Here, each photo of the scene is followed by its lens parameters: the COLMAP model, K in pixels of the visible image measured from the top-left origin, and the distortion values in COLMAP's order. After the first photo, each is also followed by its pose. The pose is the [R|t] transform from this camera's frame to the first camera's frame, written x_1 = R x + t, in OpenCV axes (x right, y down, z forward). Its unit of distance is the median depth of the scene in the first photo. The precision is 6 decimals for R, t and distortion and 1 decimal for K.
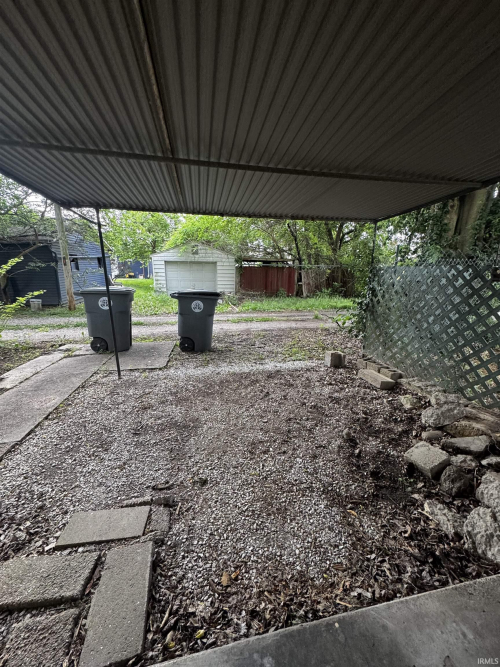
lens RADIAL K [[263.7, 0, 250.0], [0, 263.7, 333.5], [0, 0, 1]] dist [-0.011793, 0.000011]
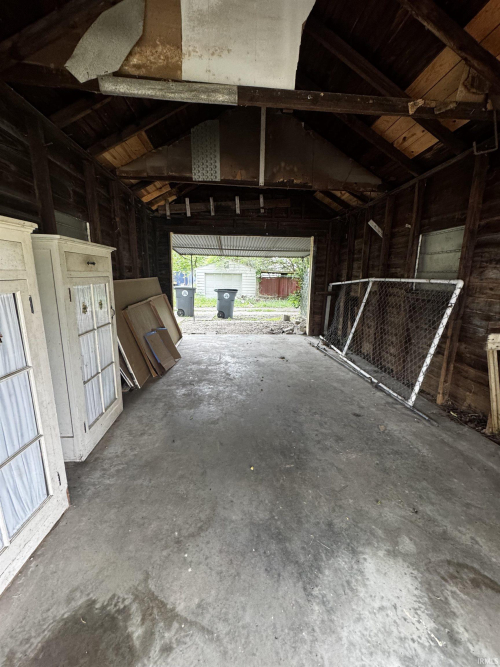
lens RADIAL K [[263.7, 0, 250.0], [0, 263.7, 333.5], [0, 0, 1]] dist [-0.011793, 0.000011]
pose [[0.993744, 0.028909, -0.107879, 0.115773], [-0.033128, 0.998747, -0.037523, 0.143621], [0.106659, 0.040862, 0.993456, -0.551853]]
